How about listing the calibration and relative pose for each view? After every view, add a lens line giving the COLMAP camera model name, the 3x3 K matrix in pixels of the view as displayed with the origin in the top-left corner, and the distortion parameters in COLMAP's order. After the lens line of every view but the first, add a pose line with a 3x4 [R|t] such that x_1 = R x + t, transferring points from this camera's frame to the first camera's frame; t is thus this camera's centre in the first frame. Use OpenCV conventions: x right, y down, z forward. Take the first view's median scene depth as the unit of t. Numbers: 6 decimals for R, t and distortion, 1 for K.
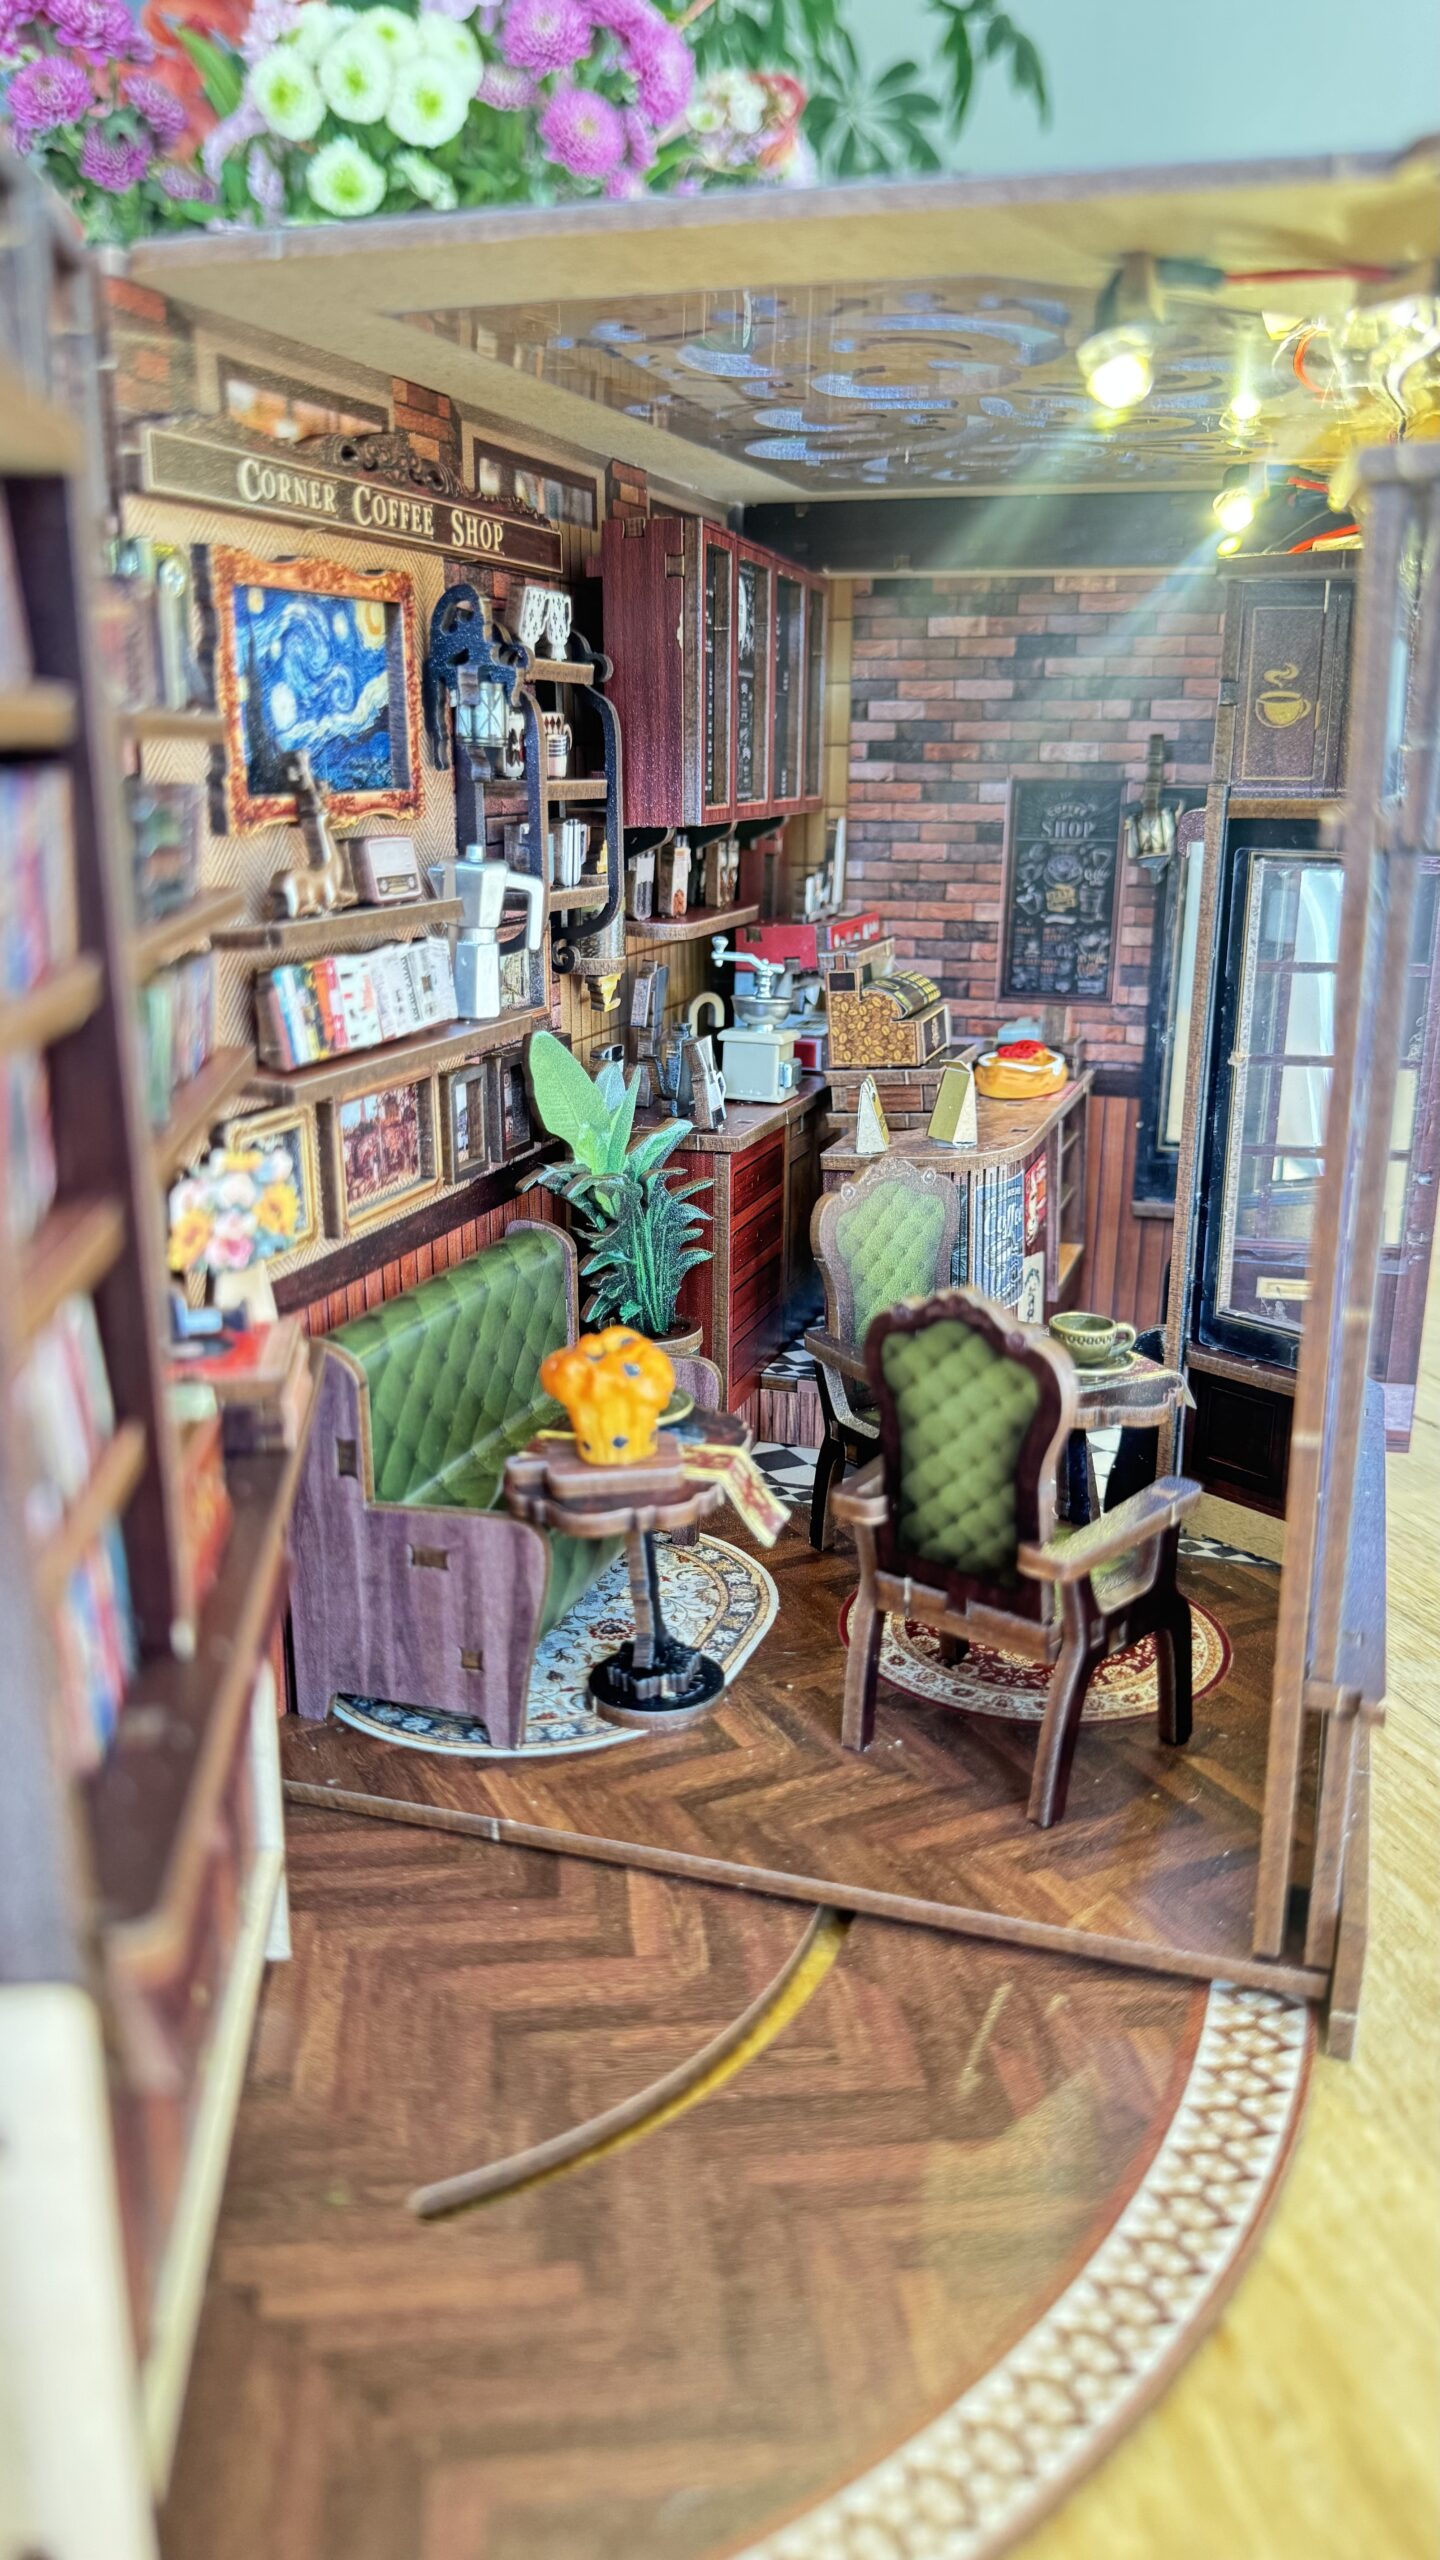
lens RADIAL K [[1823.0, 0, 717.2], [0, 1823.0, 1315.1], [0, 0, 1]] dist [0.079503, -0.148657]
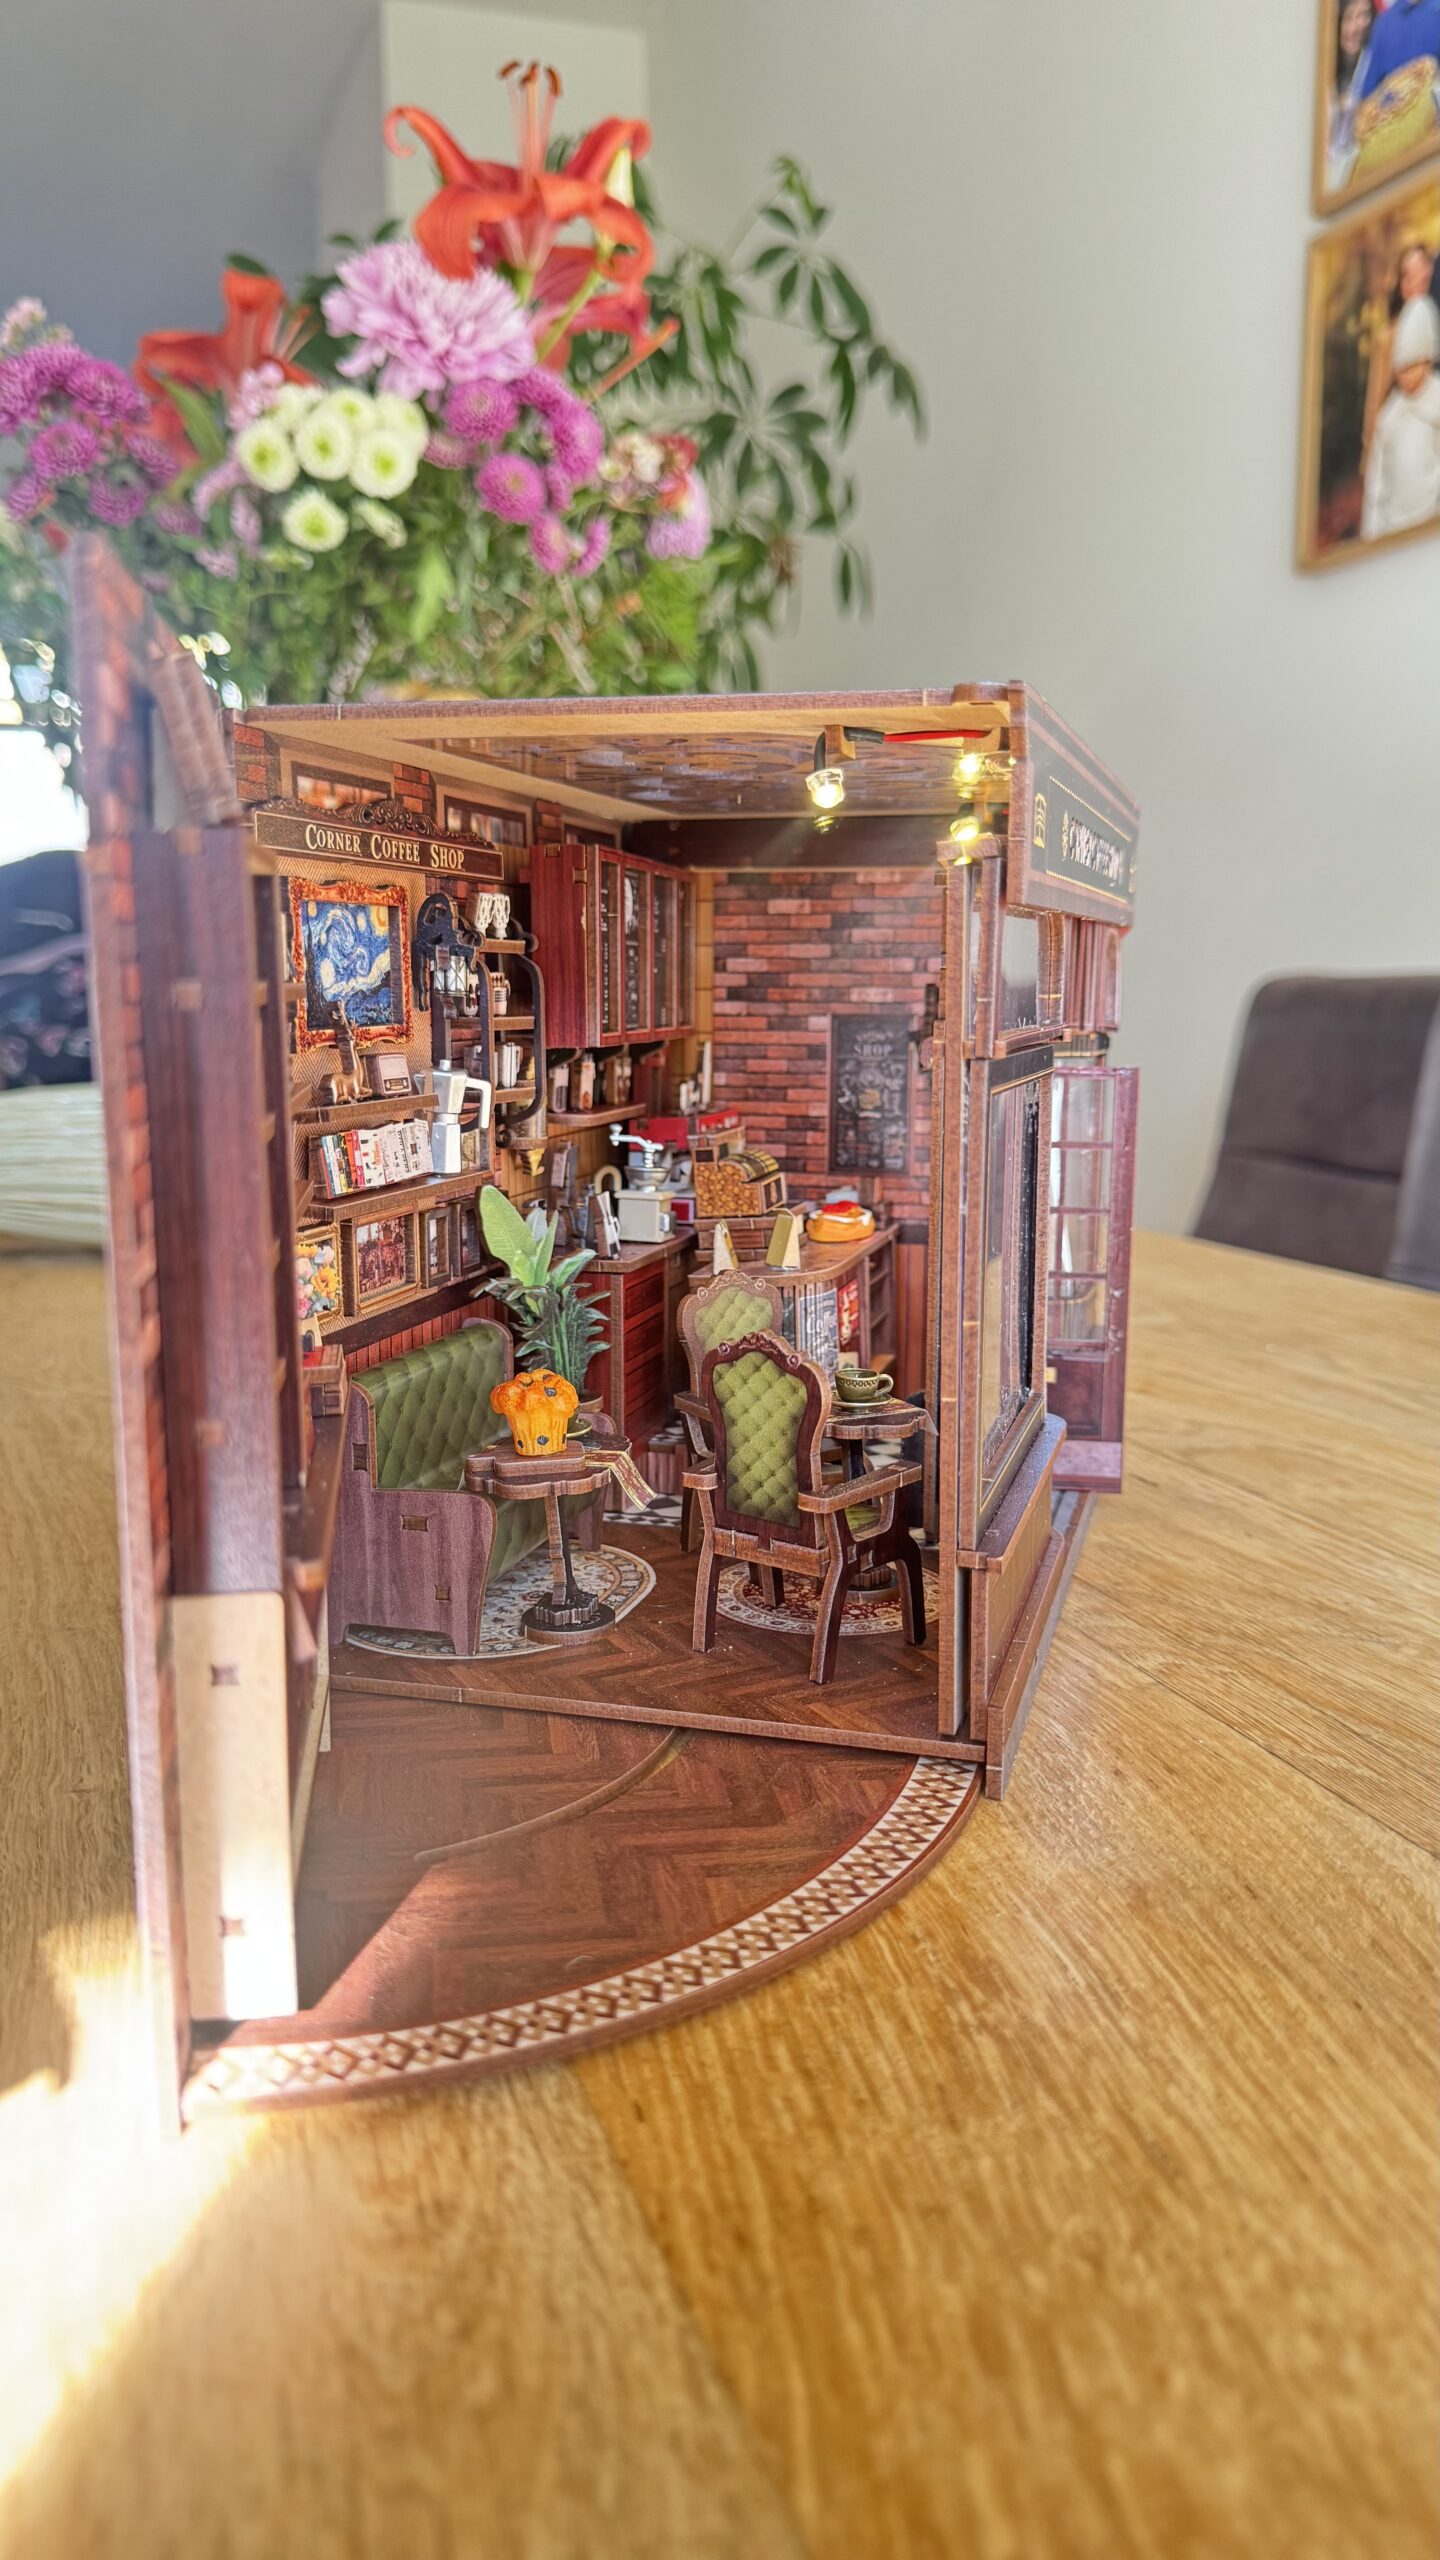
lens RADIAL K [[1823.0, 0, 717.2], [0, 1823.0, 1315.1], [0, 0, 1]] dist [0.079503, -0.148657]
pose [[0.999163, -0.007991, 0.040110, 0.026953], [0.012581, 0.993224, -0.115530, 0.121318], [-0.038915, 0.115938, 0.992494, -0.448421]]
